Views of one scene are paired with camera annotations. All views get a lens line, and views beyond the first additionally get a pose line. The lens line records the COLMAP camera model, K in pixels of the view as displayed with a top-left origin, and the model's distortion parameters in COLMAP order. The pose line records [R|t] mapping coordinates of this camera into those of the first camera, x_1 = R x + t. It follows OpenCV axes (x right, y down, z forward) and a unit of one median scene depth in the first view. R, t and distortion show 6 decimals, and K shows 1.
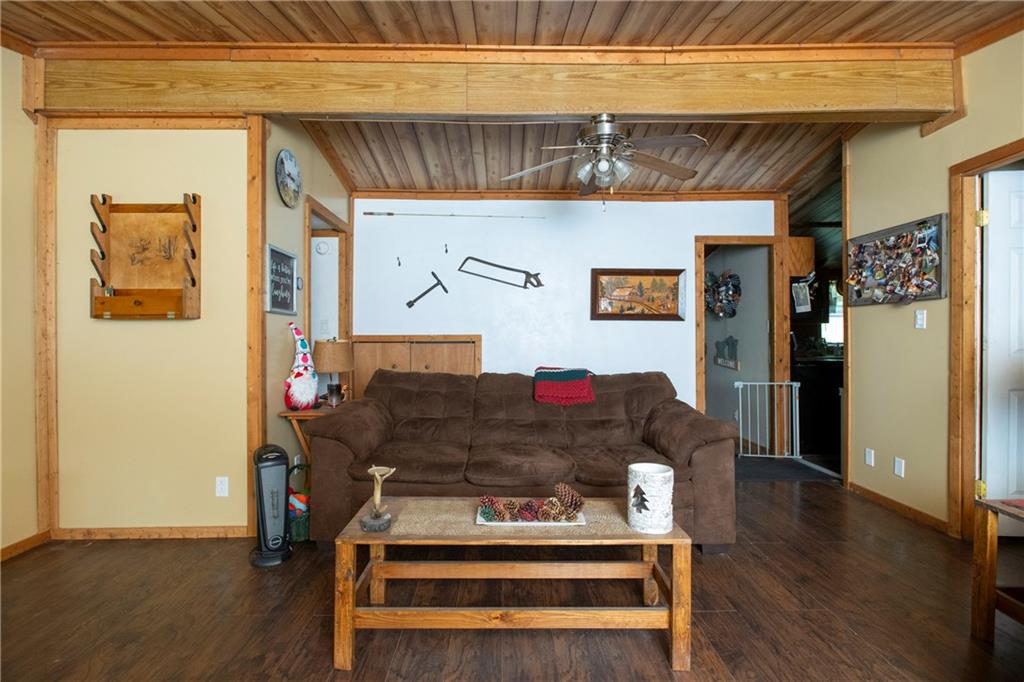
lens RADIAL K [[487.9, 0, 512.0], [0, 487.9, 341.0], [0, 0, 1]] dist [-0.021342, -0.000229]
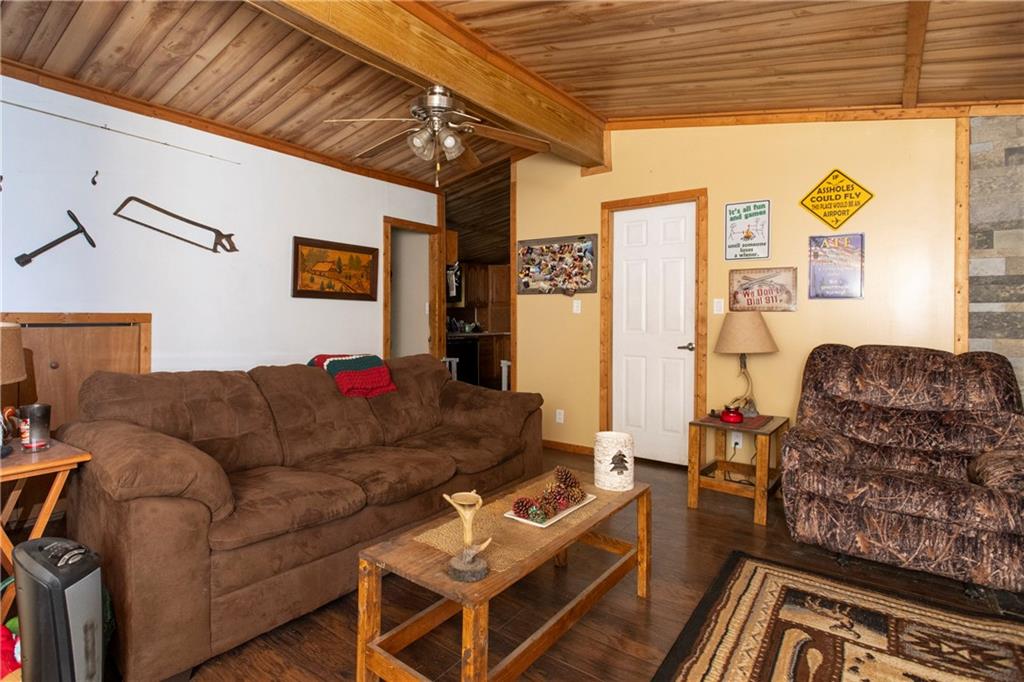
lens RADIAL K [[518.4, 0, 513.4], [0, 518.4, 323.1], [0, 0, 1]] dist [-0.031725, 0.000266]
pose [[0.612504, -0.002759, 0.790463, -0.326205], [-0.000358, 0.999993, 0.003767, -0.001835], [-0.790468, -0.002591, 0.612498, 0.160673]]
